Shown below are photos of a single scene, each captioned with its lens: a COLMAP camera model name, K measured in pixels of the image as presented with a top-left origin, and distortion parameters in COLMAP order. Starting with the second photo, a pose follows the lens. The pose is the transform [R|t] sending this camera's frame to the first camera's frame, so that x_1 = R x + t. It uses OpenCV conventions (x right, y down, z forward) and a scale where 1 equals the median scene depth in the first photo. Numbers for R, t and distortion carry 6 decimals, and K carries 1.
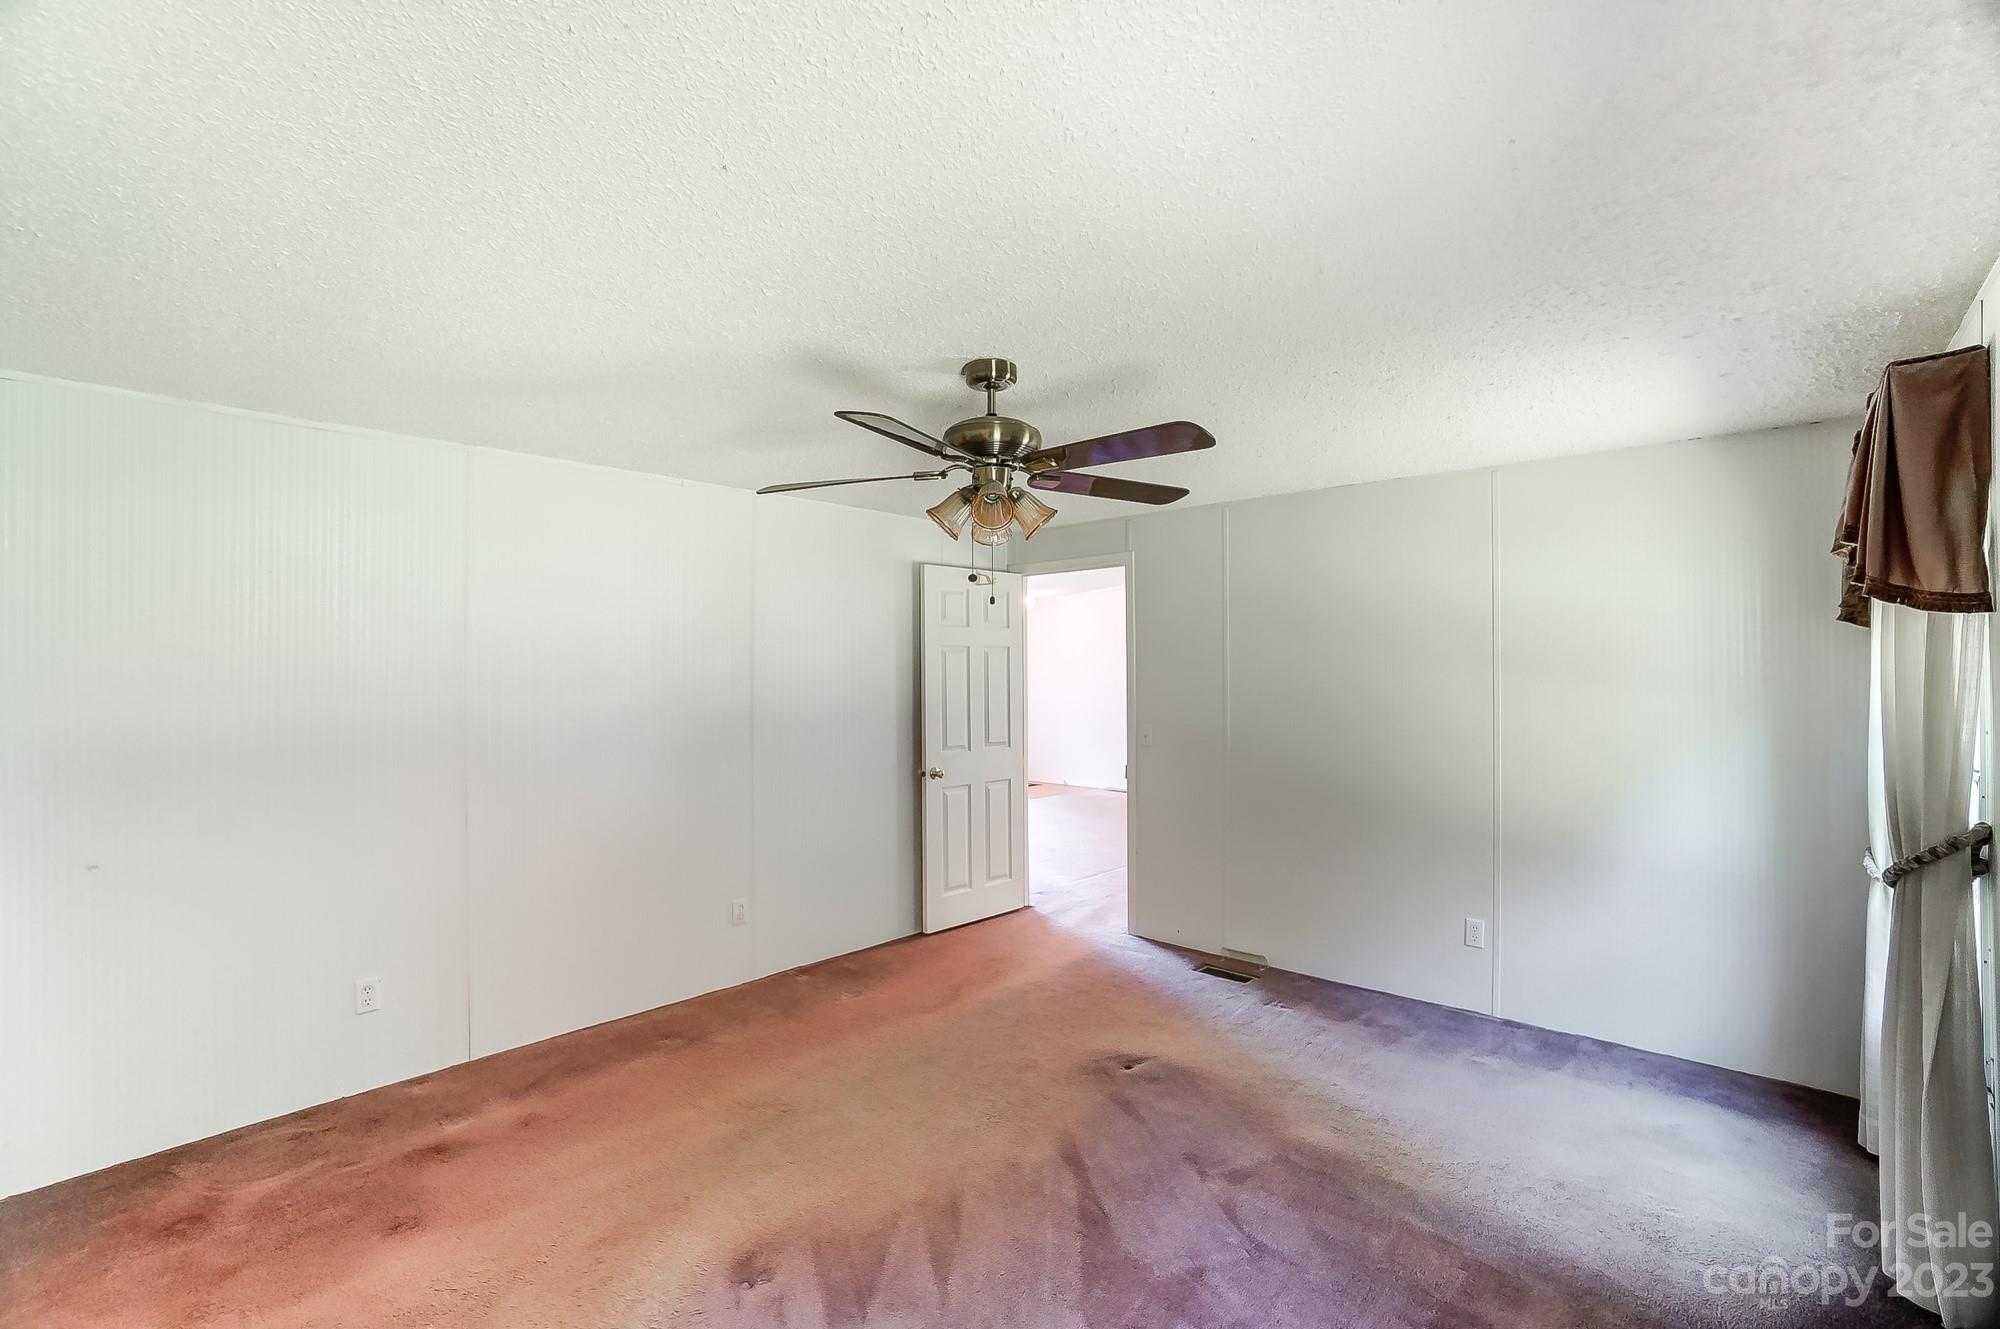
lens RADIAL K [[887.1, 0, 988.4], [0, 887.1, 658.0], [0, 0, 1]] dist [-0.065223, 0.022836]
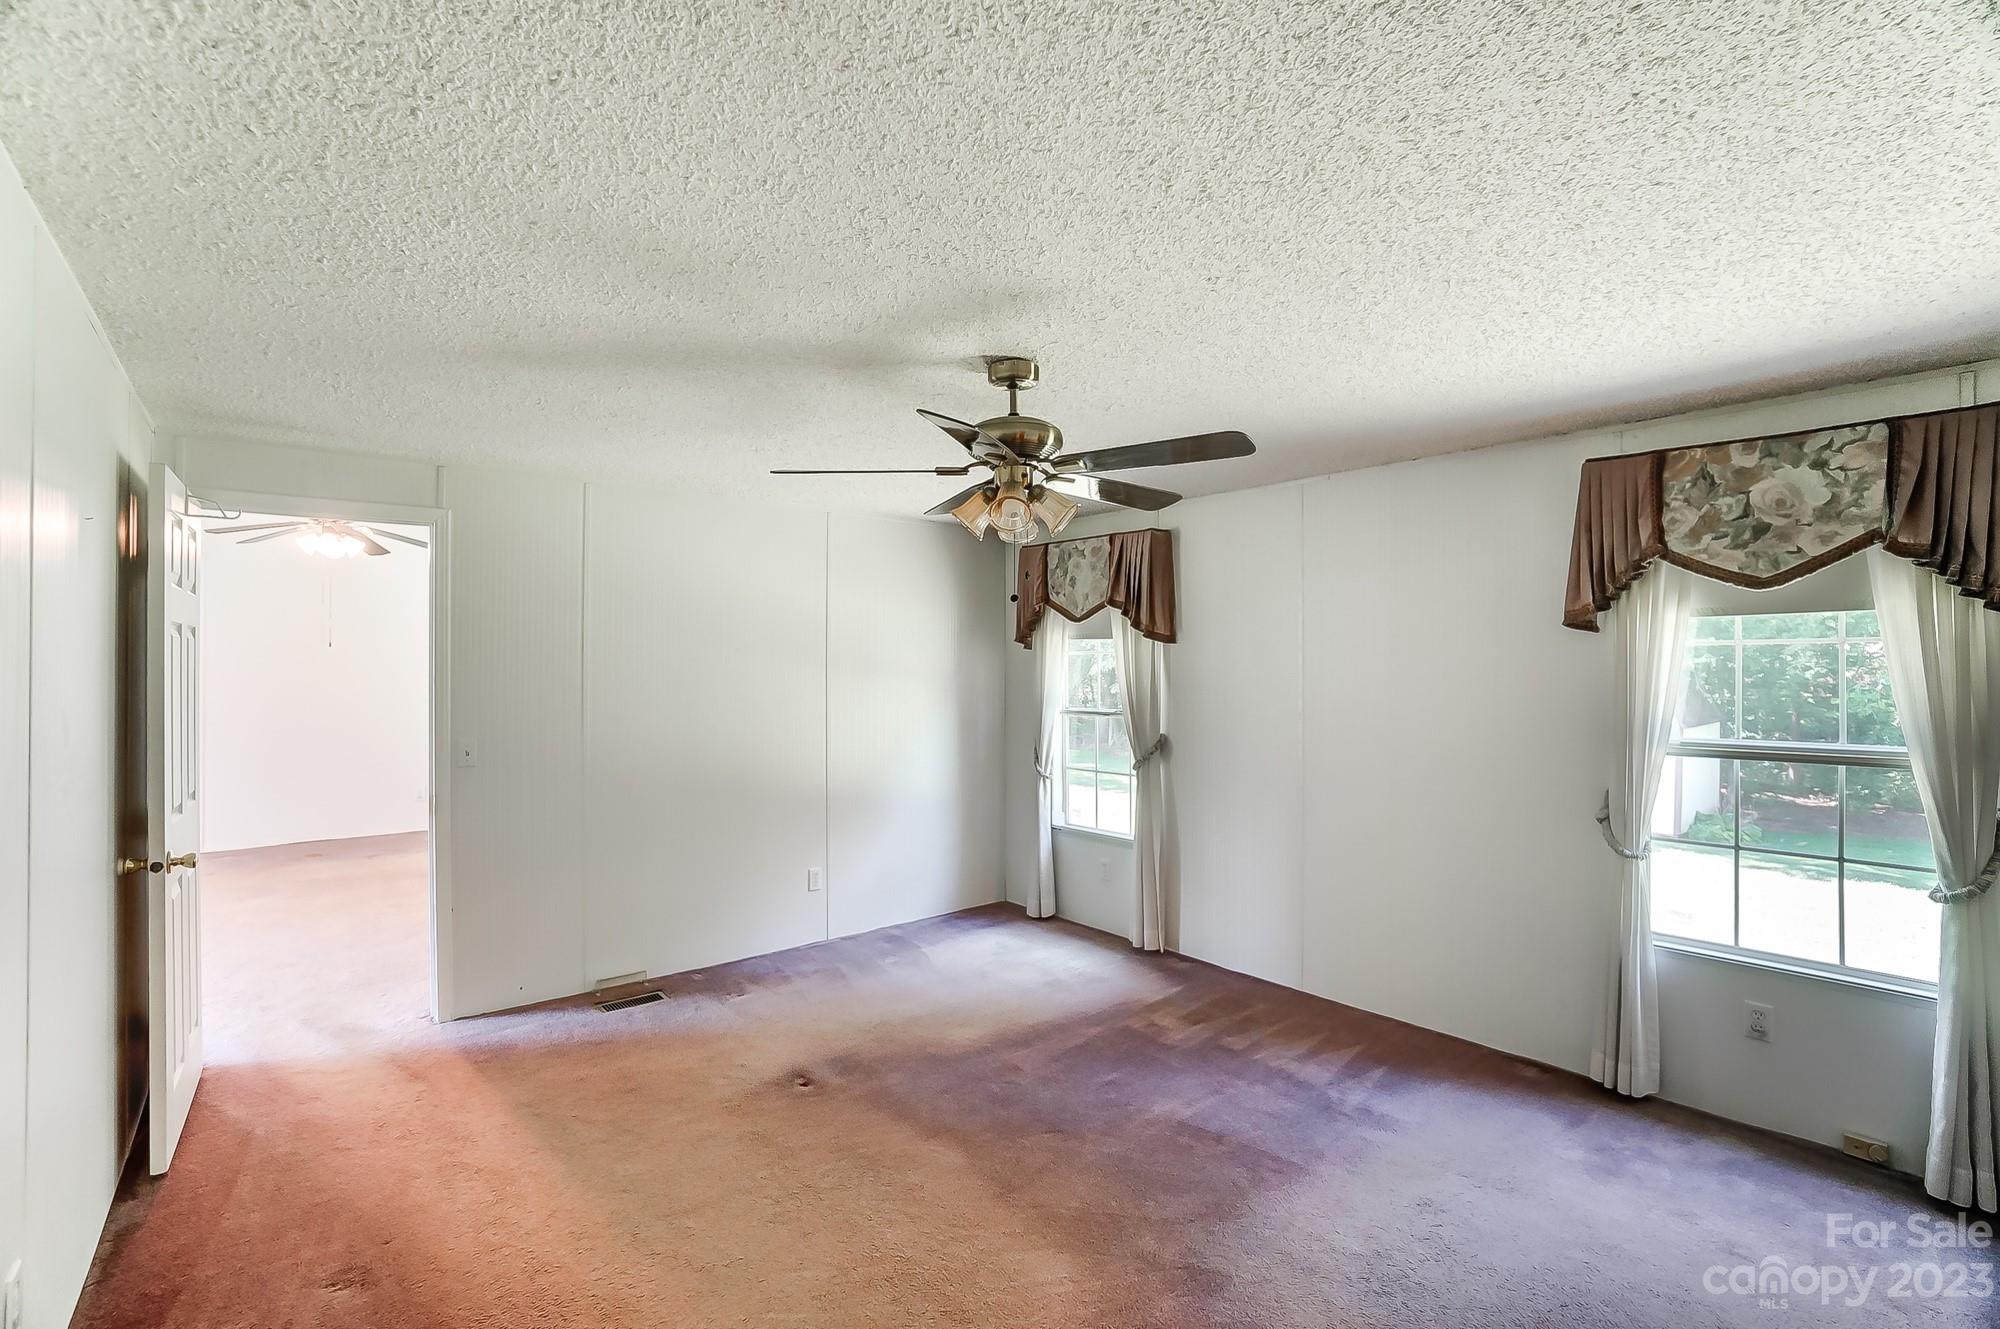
lens RADIAL K [[887.1, 0, 988.4], [0, 887.1, 658.0], [0, 0, 1]] dist [-0.065223, 0.022836]
pose [[0.126343, 0.008332, 0.991952, -0.670796], [-0.016780, 0.999840, -0.006261, 0.003672], [-0.991845, -0.015854, 0.126463, 0.602349]]
